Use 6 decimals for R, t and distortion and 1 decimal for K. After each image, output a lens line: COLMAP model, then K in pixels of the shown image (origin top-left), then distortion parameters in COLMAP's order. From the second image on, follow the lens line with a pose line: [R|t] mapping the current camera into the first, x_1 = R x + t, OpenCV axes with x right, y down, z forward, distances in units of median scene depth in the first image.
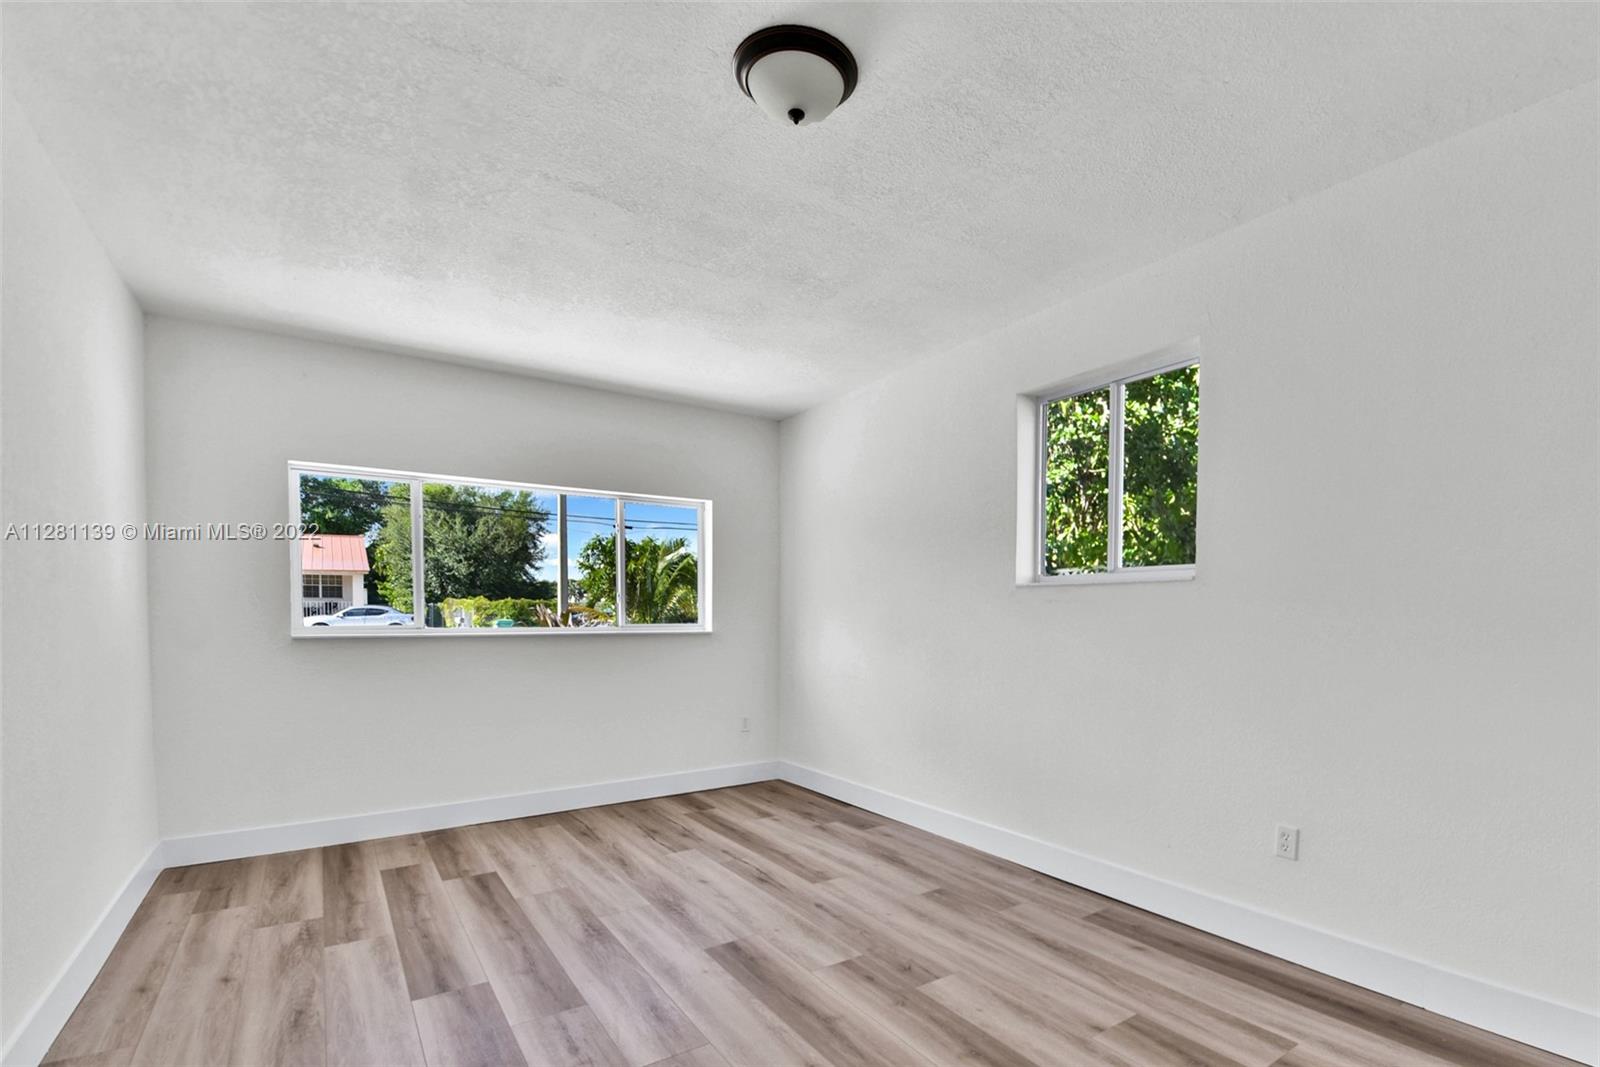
lens RADIAL K [[747.8, 0, 857.9], [0, 747.8, 589.7], [0, 0, 1]] dist [0.022337, -0.025769]
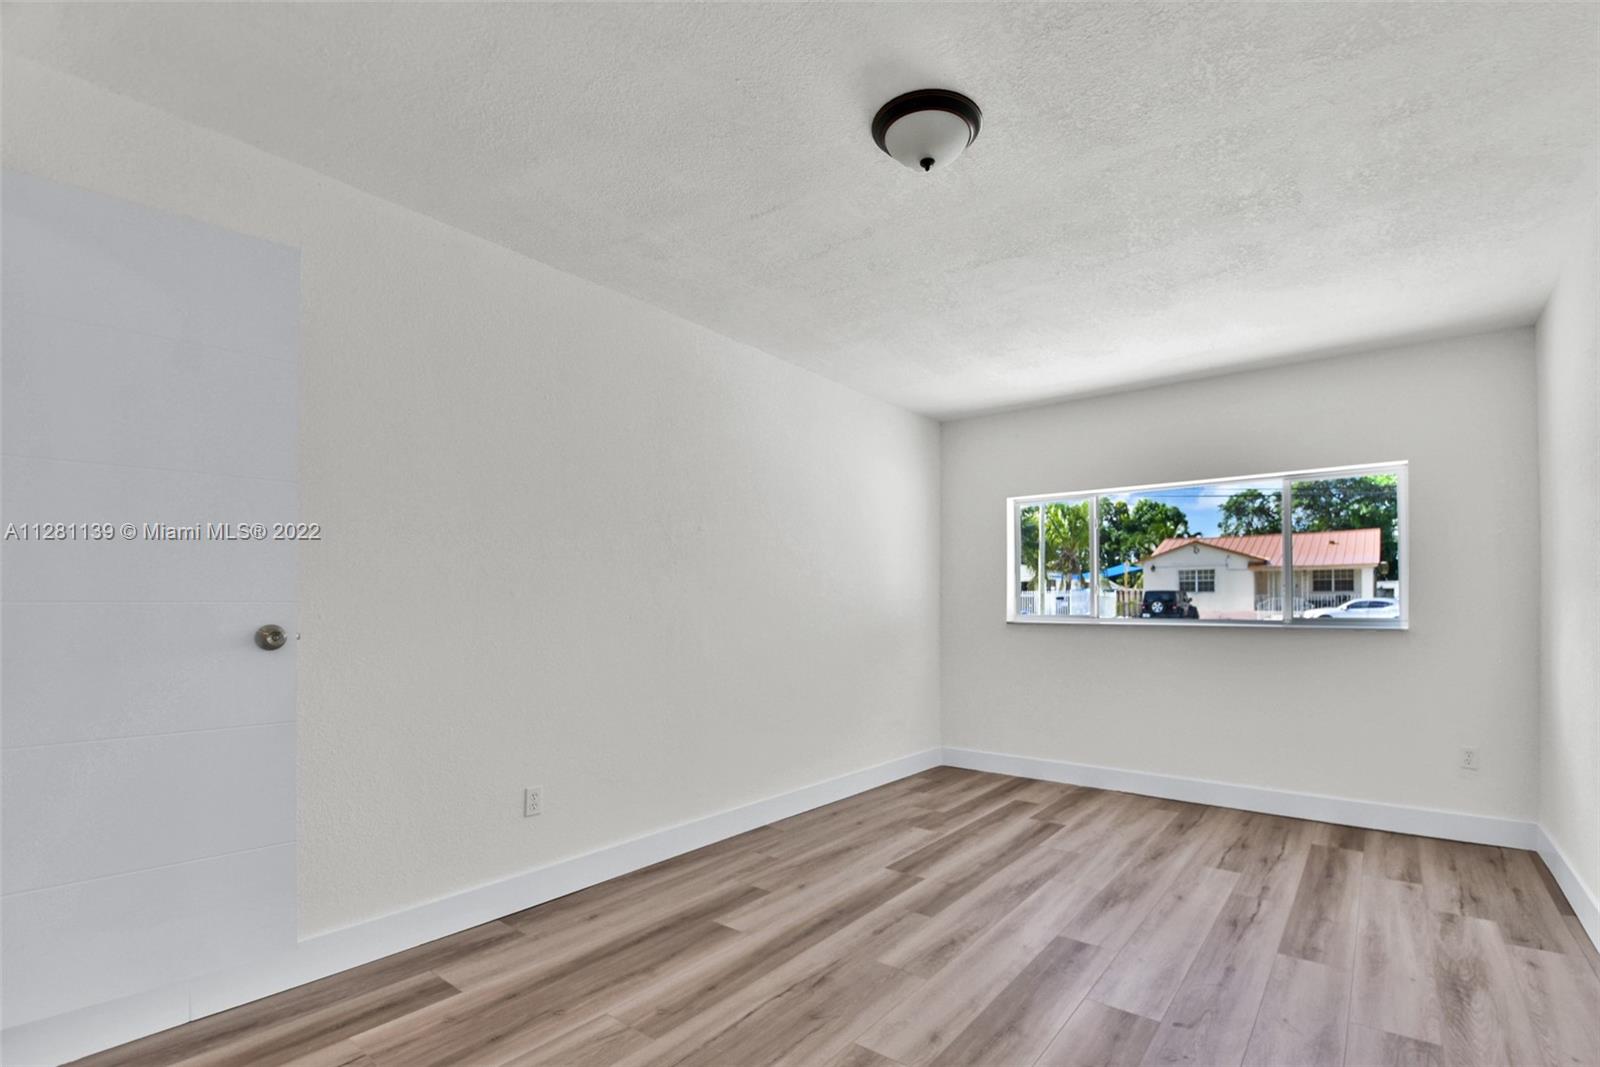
lens RADIAL K [[731.0, 0, 858.2], [0, 731.0, 599.2], [0, 0, 1]] dist [0.019379, -0.023709]
pose [[0.319401, -0.006953, -0.947594, 0.496124], [0.028165, 0.999601, 0.002159, 0.009422], [0.947201, -0.027379, 0.319470, 0.330121]]
